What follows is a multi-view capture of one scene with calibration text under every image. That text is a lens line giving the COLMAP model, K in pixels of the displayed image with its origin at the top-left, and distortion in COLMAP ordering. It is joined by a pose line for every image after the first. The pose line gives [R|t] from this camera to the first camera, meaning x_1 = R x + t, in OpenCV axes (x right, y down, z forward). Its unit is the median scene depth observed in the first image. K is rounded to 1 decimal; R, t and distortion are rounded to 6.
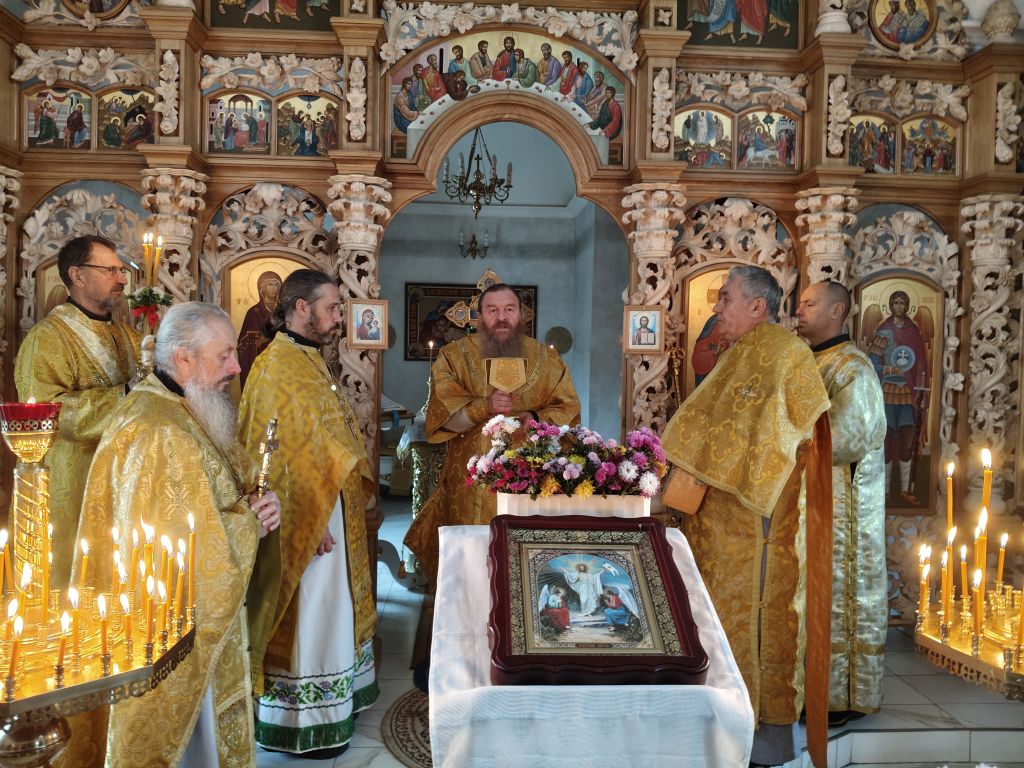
lens RADIAL K [[781.1, 0, 504.1], [0, 781.1, 381.1], [0, 0, 1]] dist [-0.031283, -0.014247]
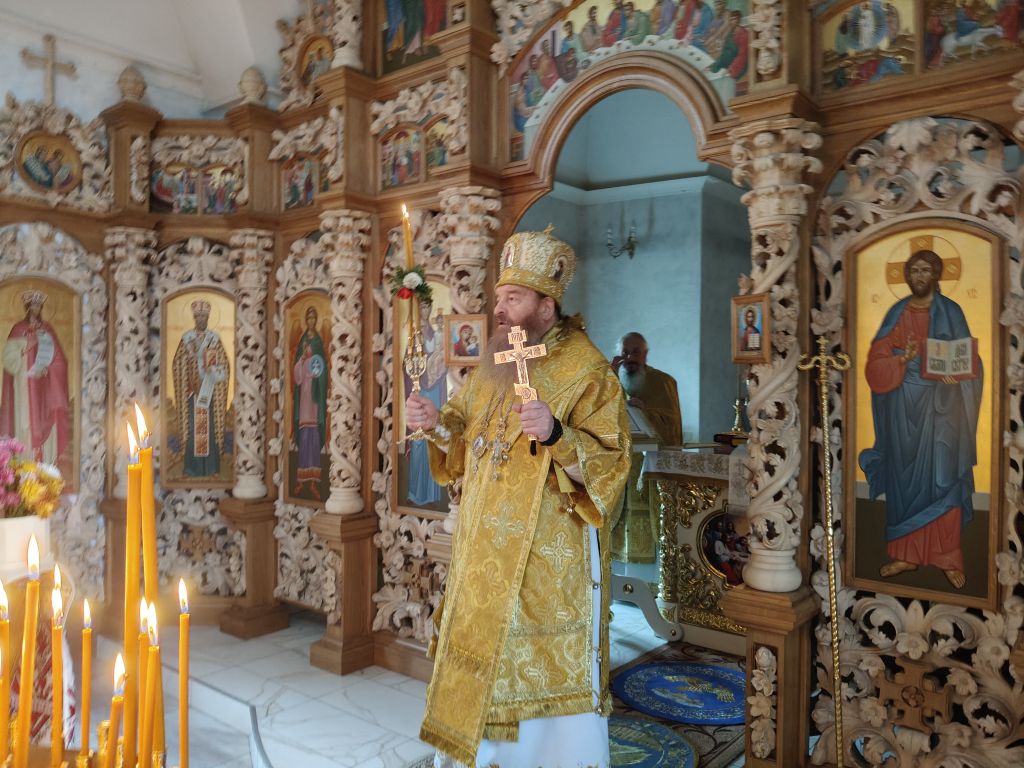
lens RADIAL K [[781.1, 0, 508.9], [0, 781.1, 389.8], [0, 0, 1]] dist [-0.031283, -0.014247]
pose [[0.743679, -0.007751, -0.668492, 0.477116], [-0.010216, 0.999684, -0.022956, 0.008604], [0.668459, 0.023901, 0.743365, 0.307868]]
